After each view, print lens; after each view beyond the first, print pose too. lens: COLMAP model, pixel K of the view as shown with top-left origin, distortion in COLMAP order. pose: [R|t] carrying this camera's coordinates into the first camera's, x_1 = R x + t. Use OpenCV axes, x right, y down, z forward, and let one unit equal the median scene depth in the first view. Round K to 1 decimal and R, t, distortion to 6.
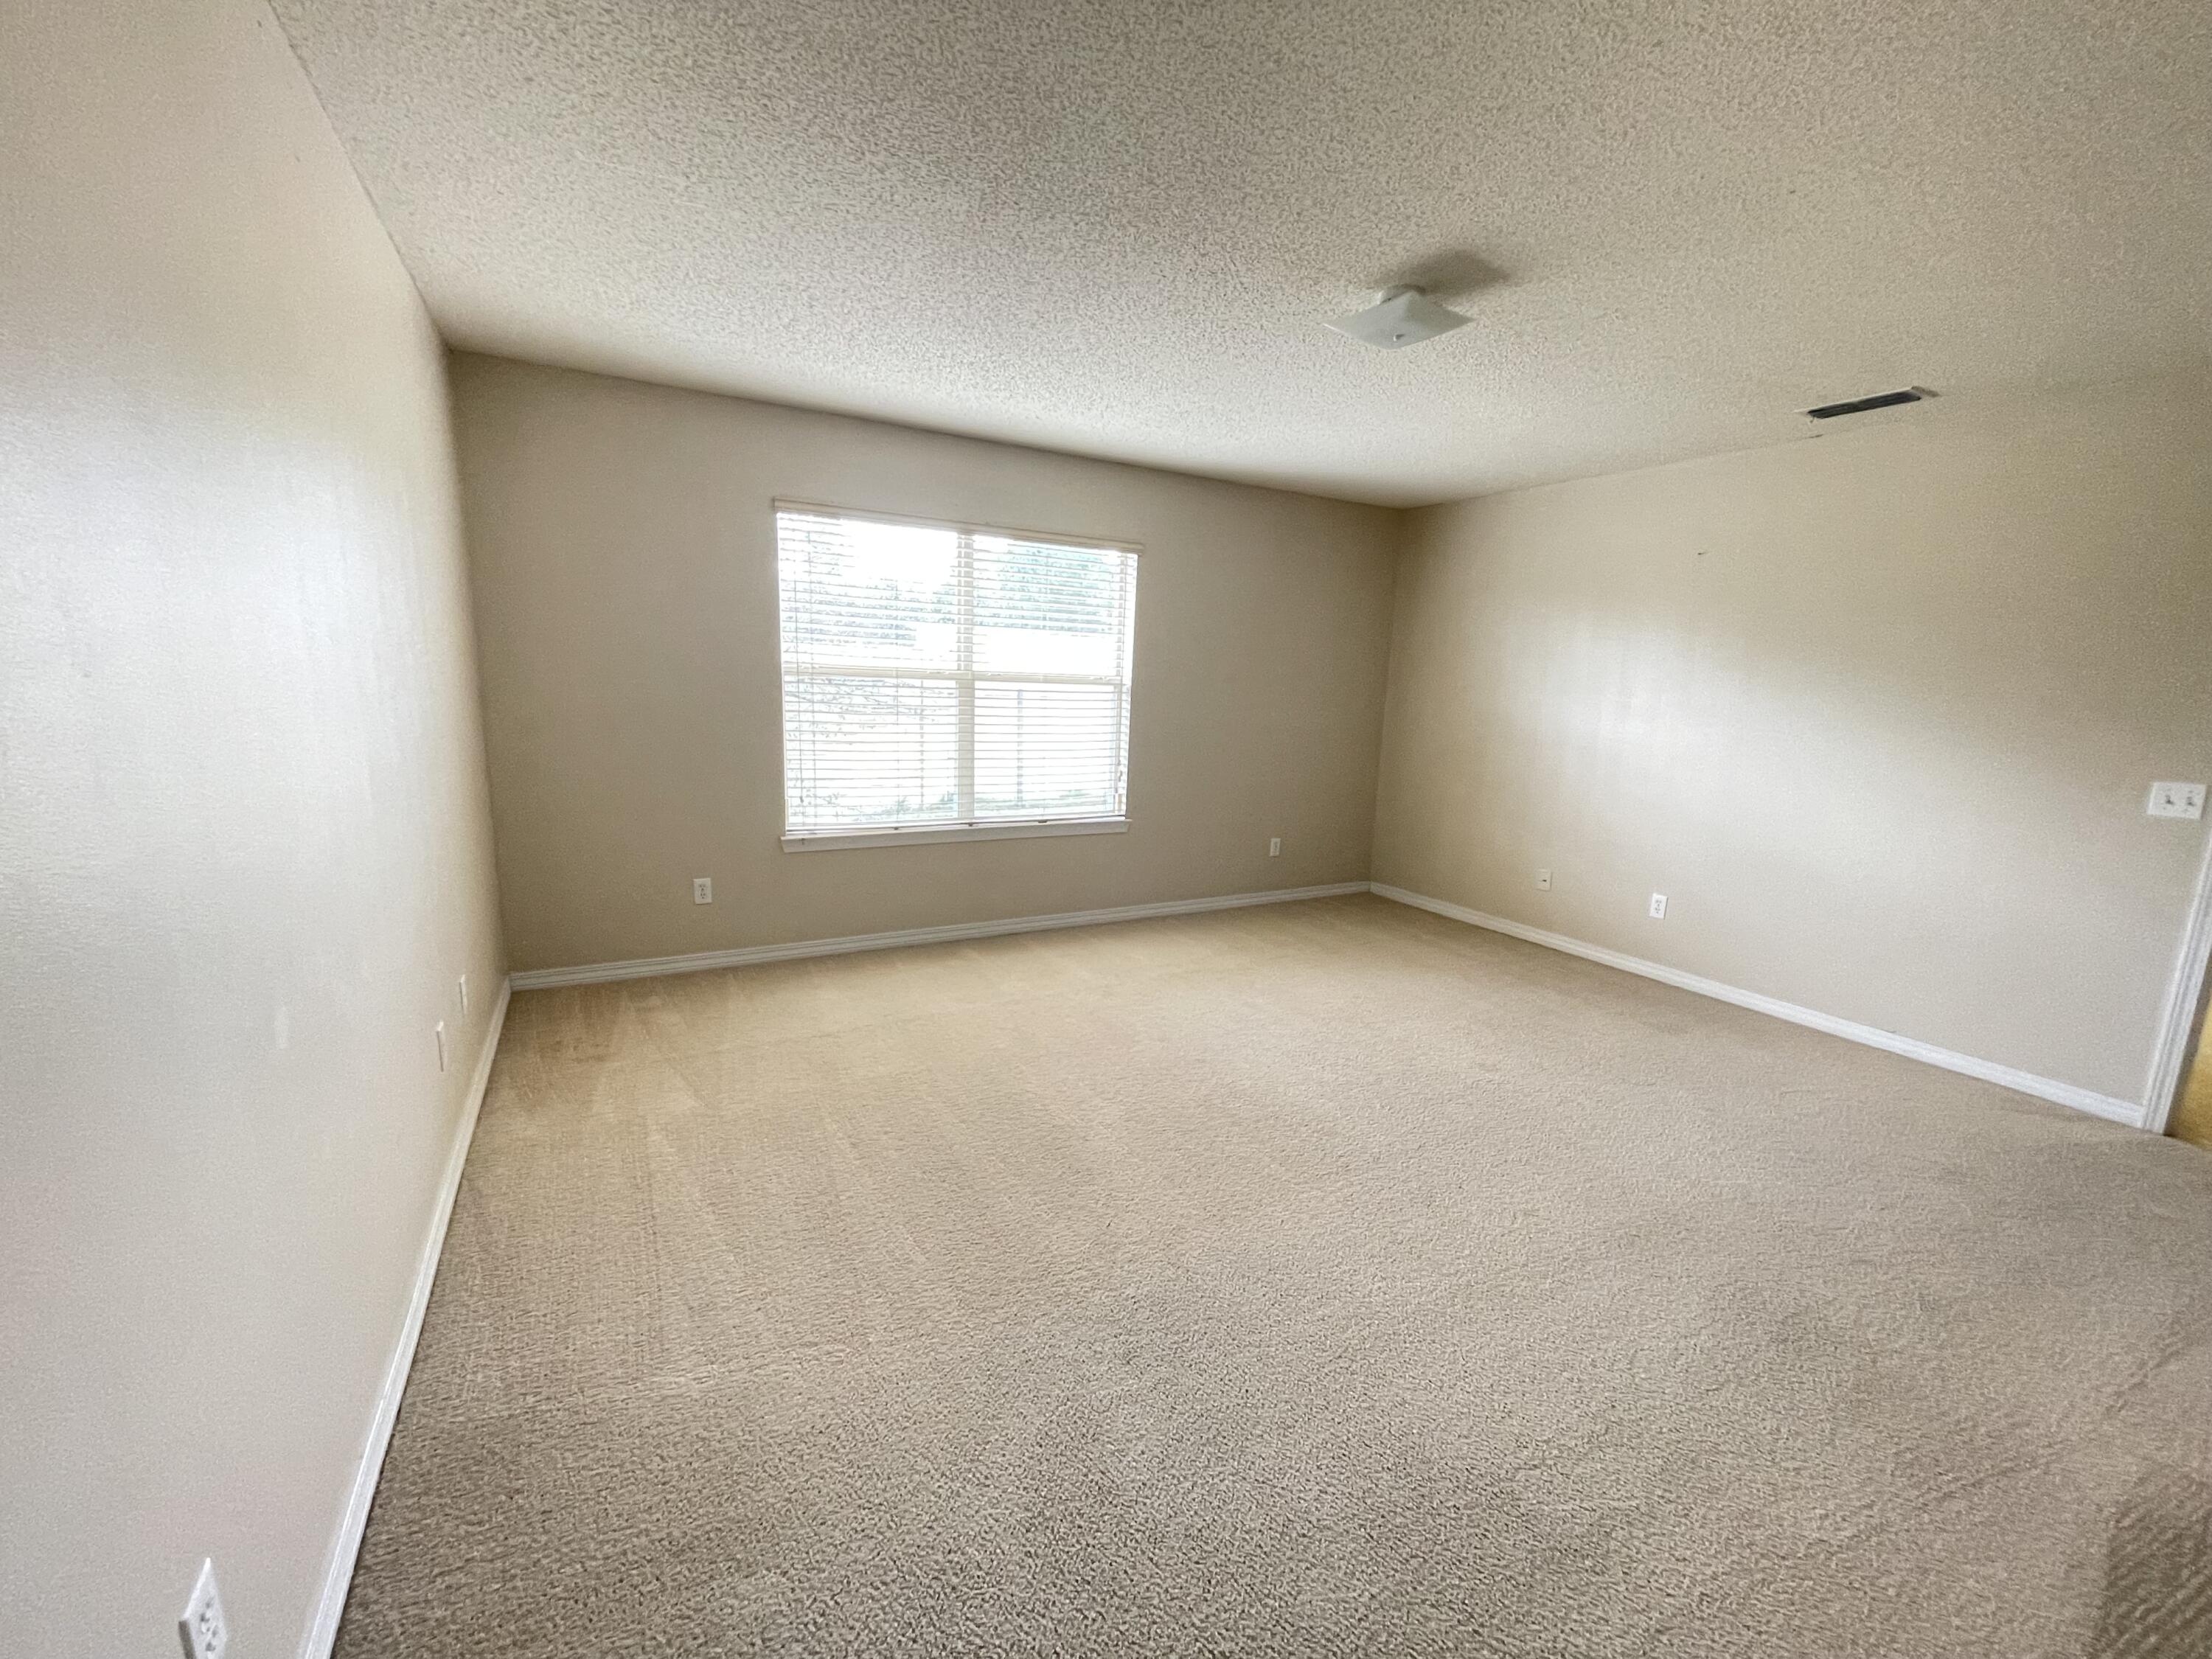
lens RADIAL K [[887.7, 0, 1109.8], [0, 887.7, 837.2], [0, 0, 1]] dist [0.002997, -0.001355]
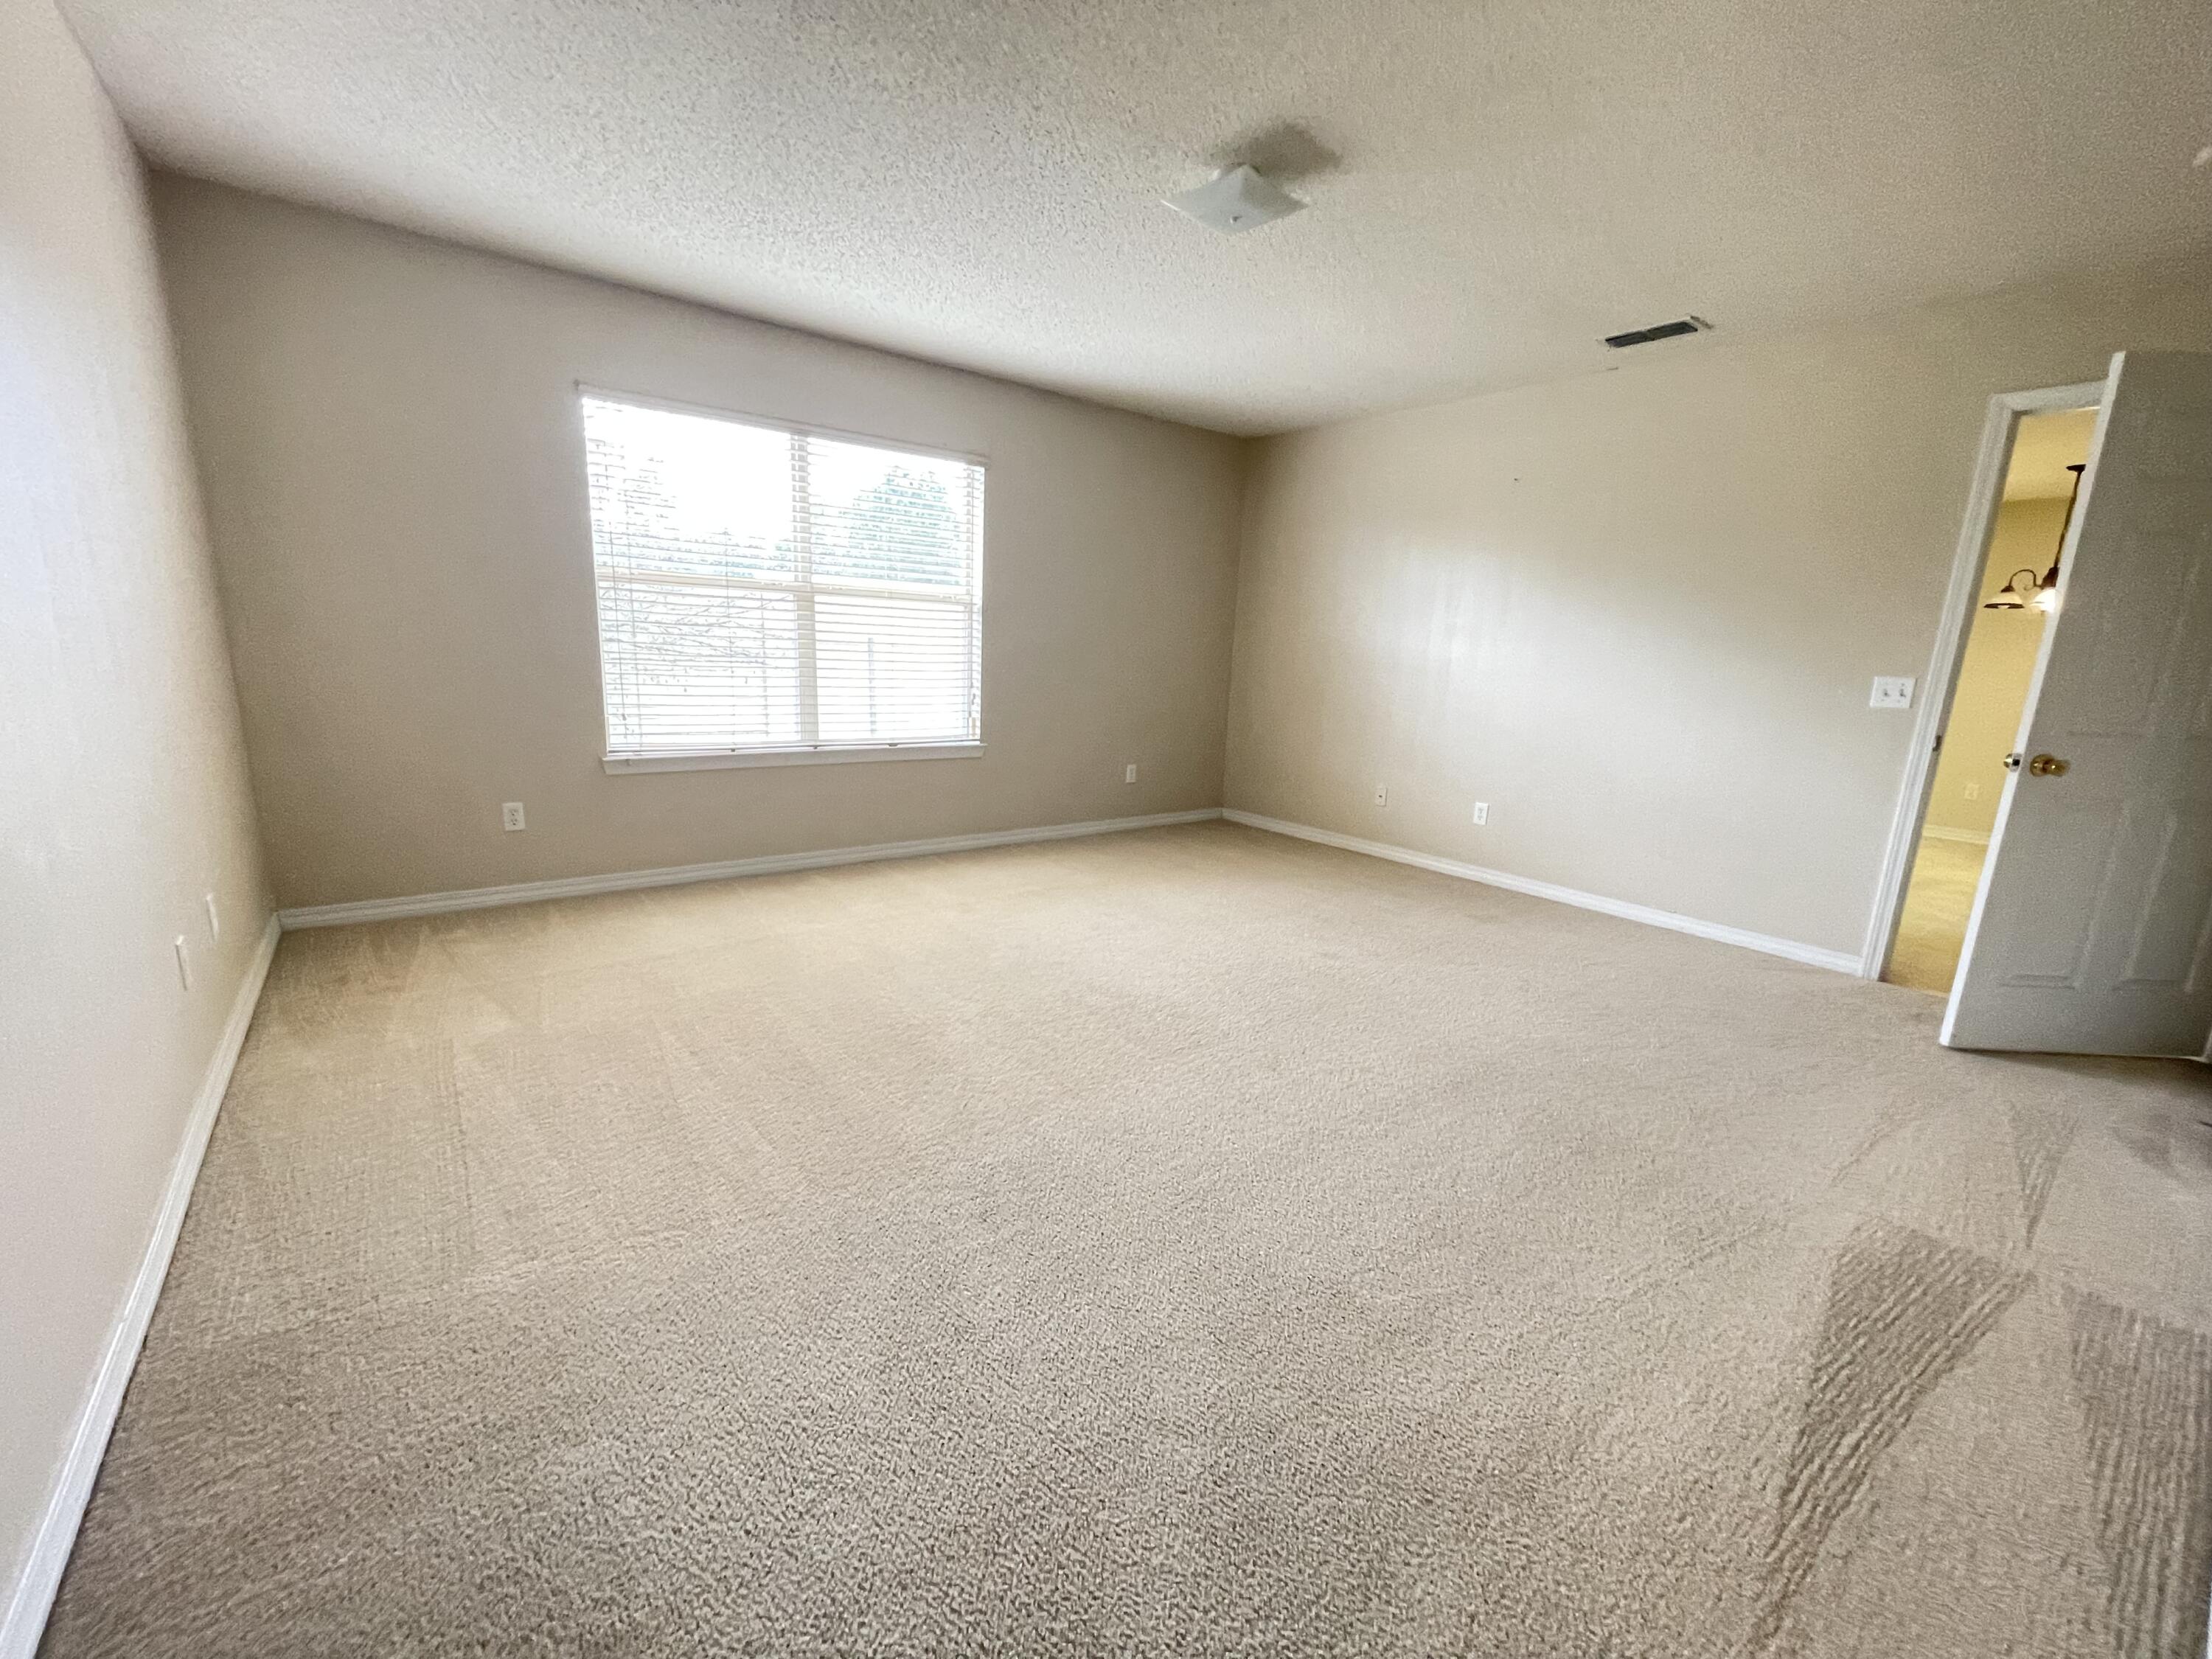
lens RADIAL K [[887.7, 0, 1108.3], [0, 887.7, 837.3], [0, 0, 1]] dist [0.002997, -0.001355]
pose [[0.988128, -0.027248, 0.151197, 0.012577], [0.021094, 0.998888, 0.042159, 0.084395], [-0.152177, -0.038469, 0.987604, 0.005539]]
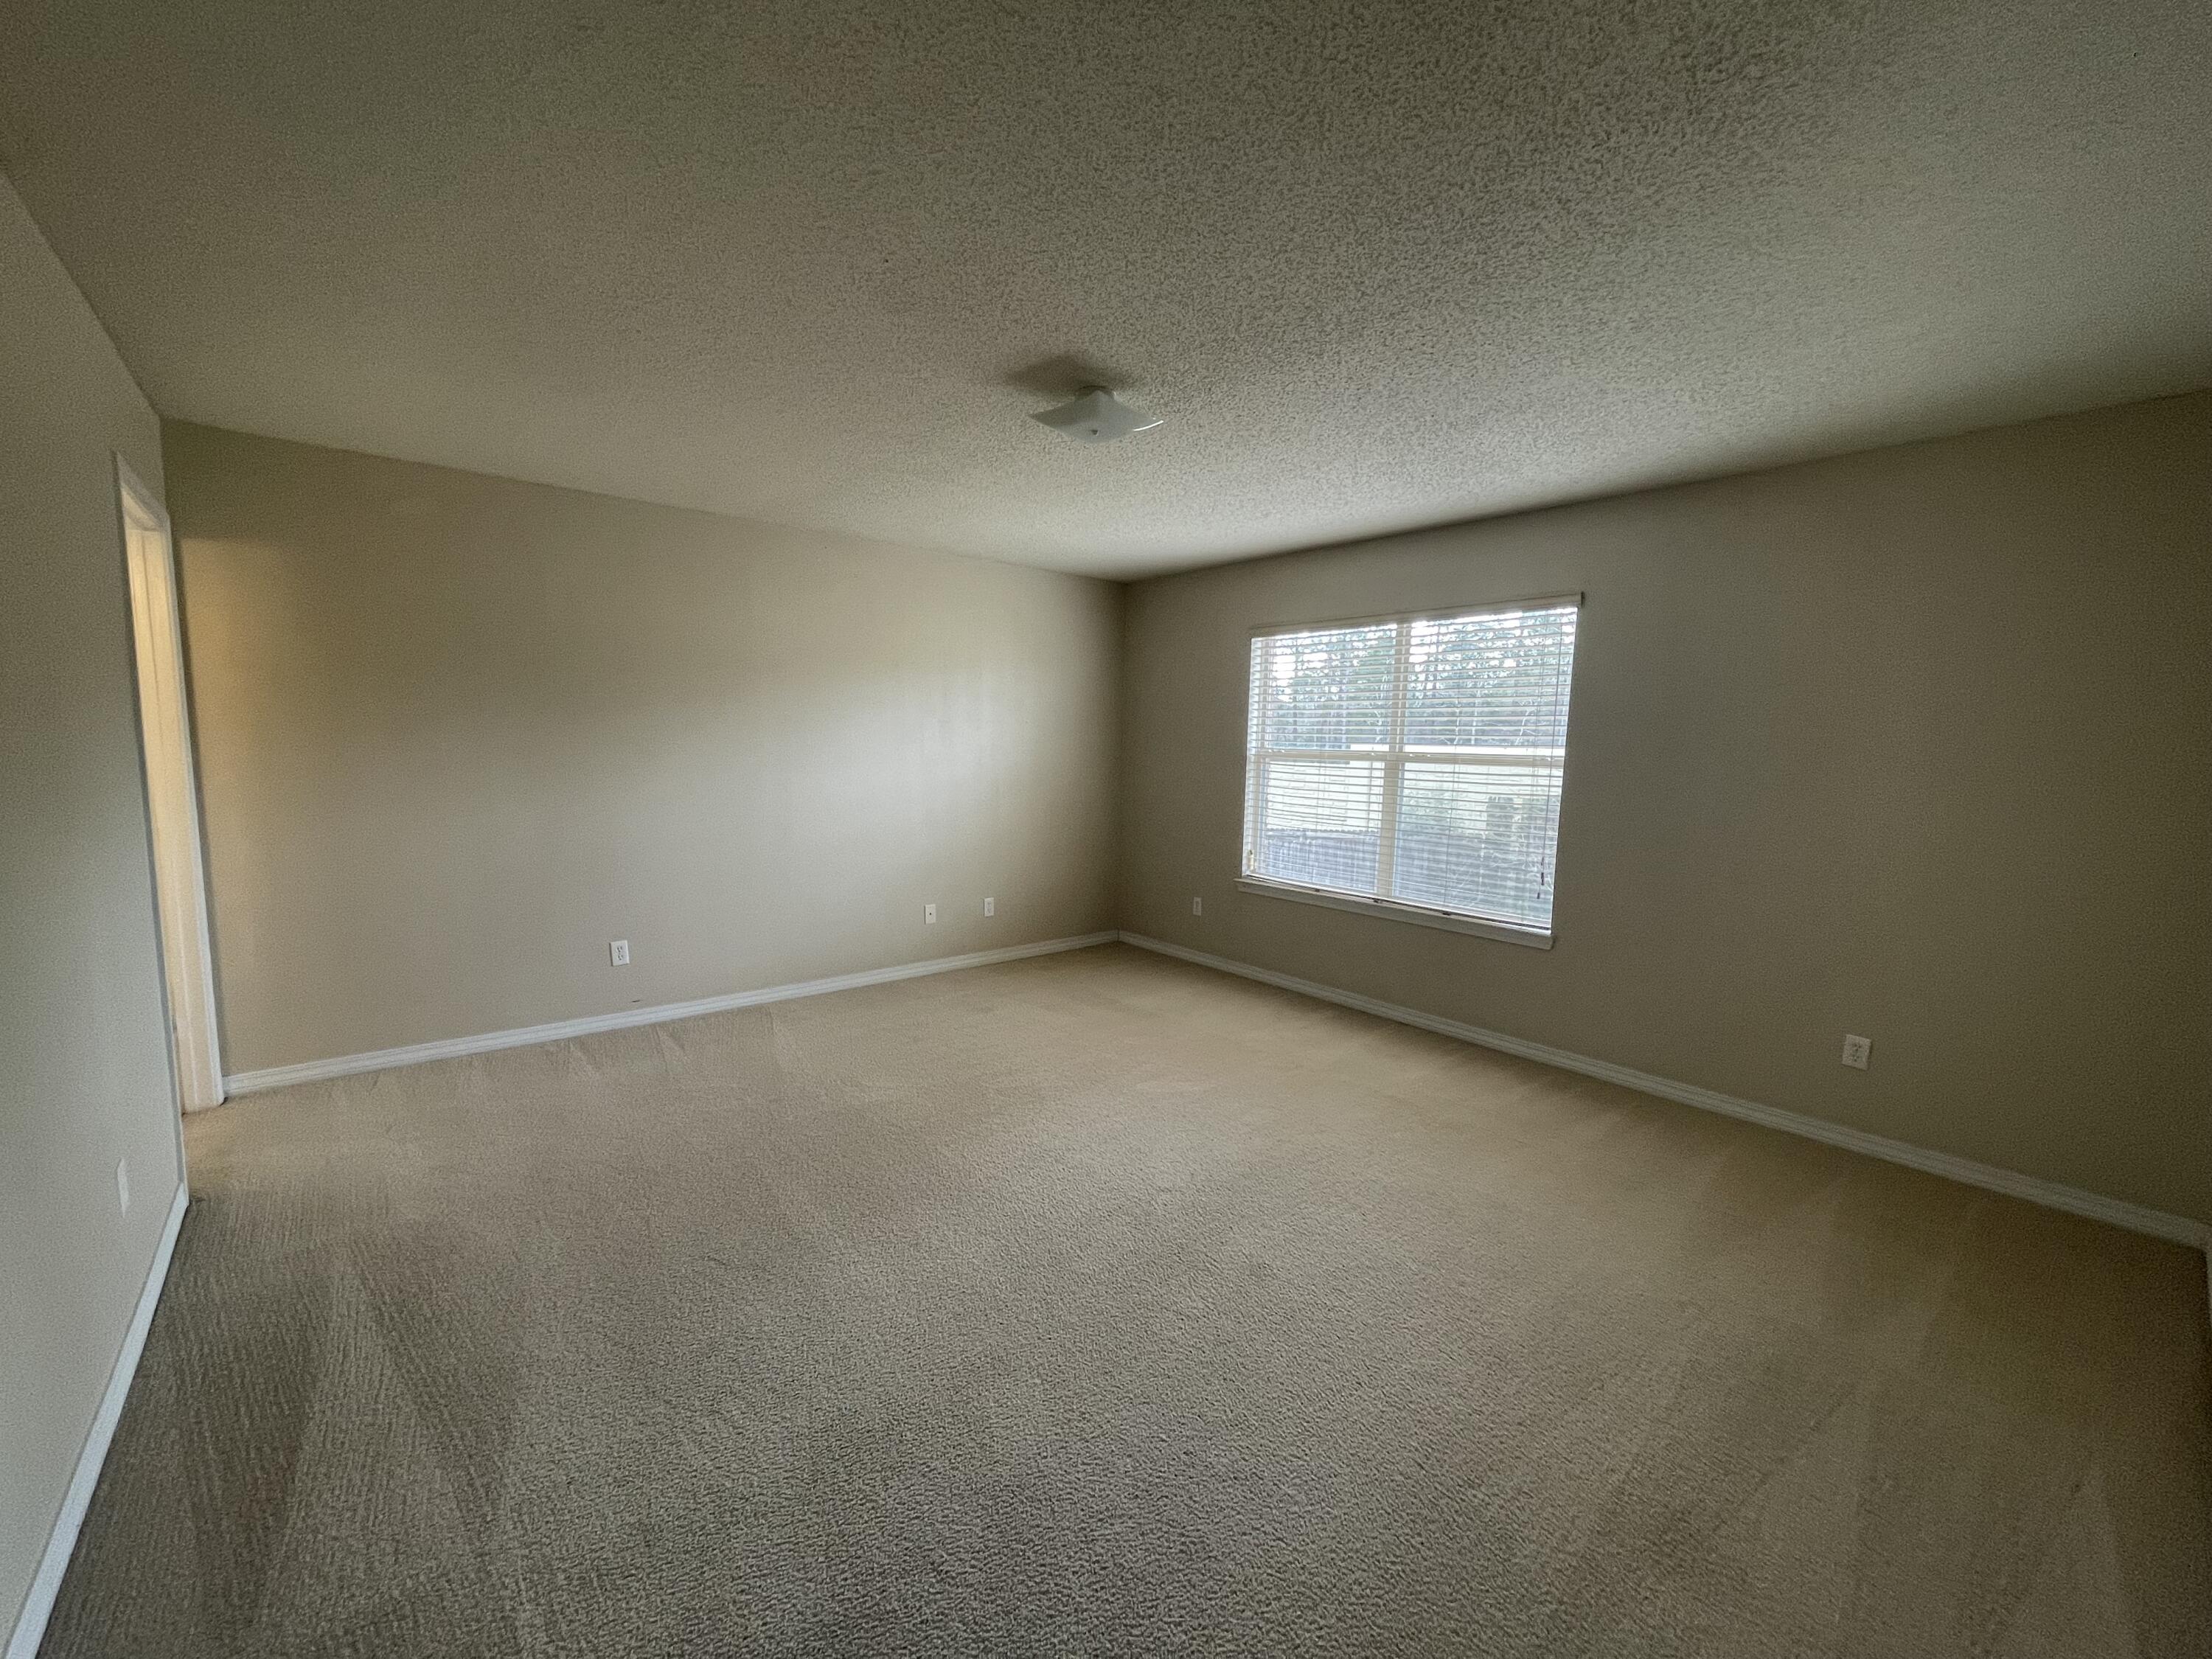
lens RADIAL K [[887.7, 0, 1112.8], [0, 887.7, 831.3], [0, 0, 1]] dist [0.002997, -0.001355]
pose [[0.189757, 0.064350, -0.979720, 1.323646], [-0.197583, 0.979939, 0.026095, -0.100807], [0.961745, 0.188624, 0.198665, 0.834890]]
